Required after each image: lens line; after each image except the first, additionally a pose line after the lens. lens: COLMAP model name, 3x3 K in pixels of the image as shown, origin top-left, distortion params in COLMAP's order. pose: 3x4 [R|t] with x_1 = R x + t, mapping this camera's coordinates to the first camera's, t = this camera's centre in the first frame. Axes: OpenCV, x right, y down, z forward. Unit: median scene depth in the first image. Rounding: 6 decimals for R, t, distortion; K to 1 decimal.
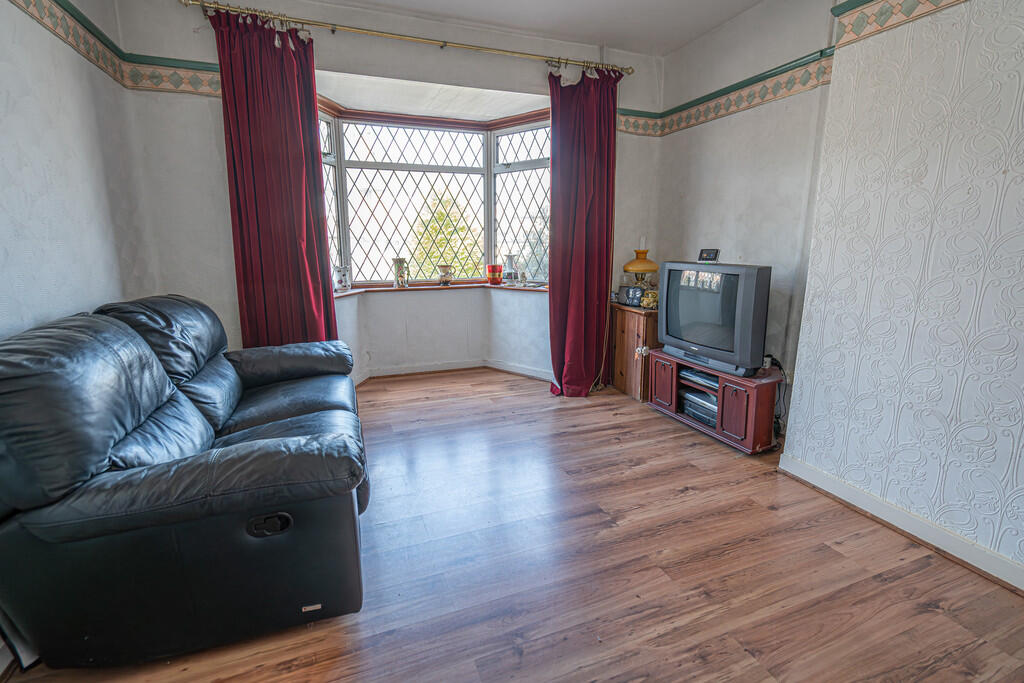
lens RADIAL K [[464.6, 0, 511.1], [0, 464.6, 336.9], [0, 0, 1]] dist [-0.010836, 0.000122]
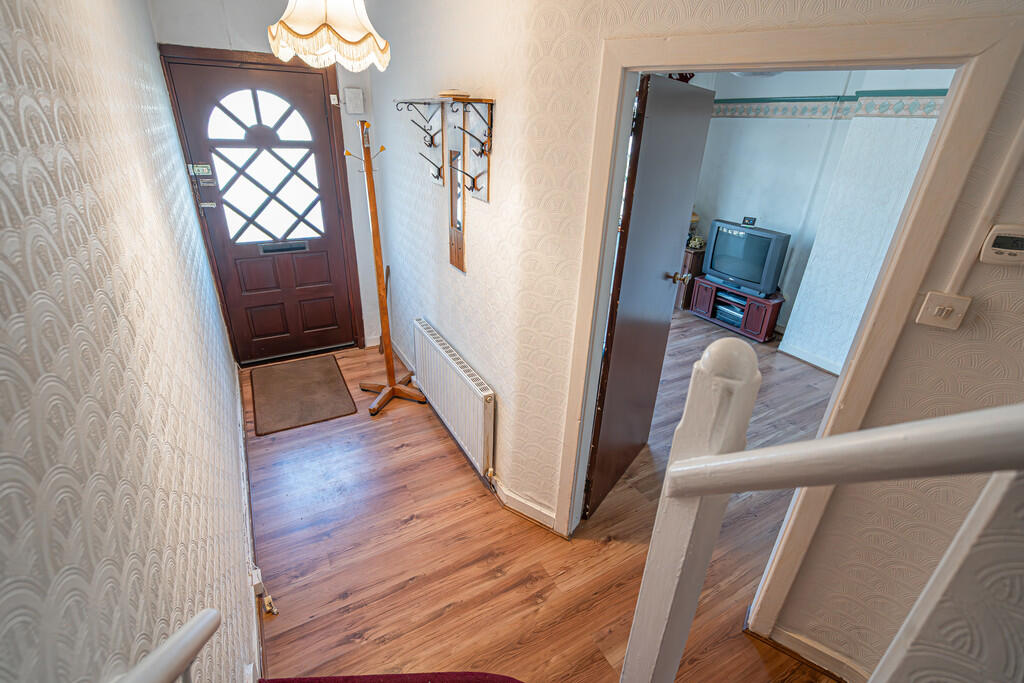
lens RADIAL K [[464.6, 0, 511.1], [0, 464.6, 336.9], [0, 0, 1]] dist [-0.010836, 0.000122]
pose [[0.987418, -0.026281, 0.155931, -0.657656], [-0.010578, 0.972905, 0.230962, -0.153121], [-0.157776, -0.229706, 0.960386, -0.501487]]
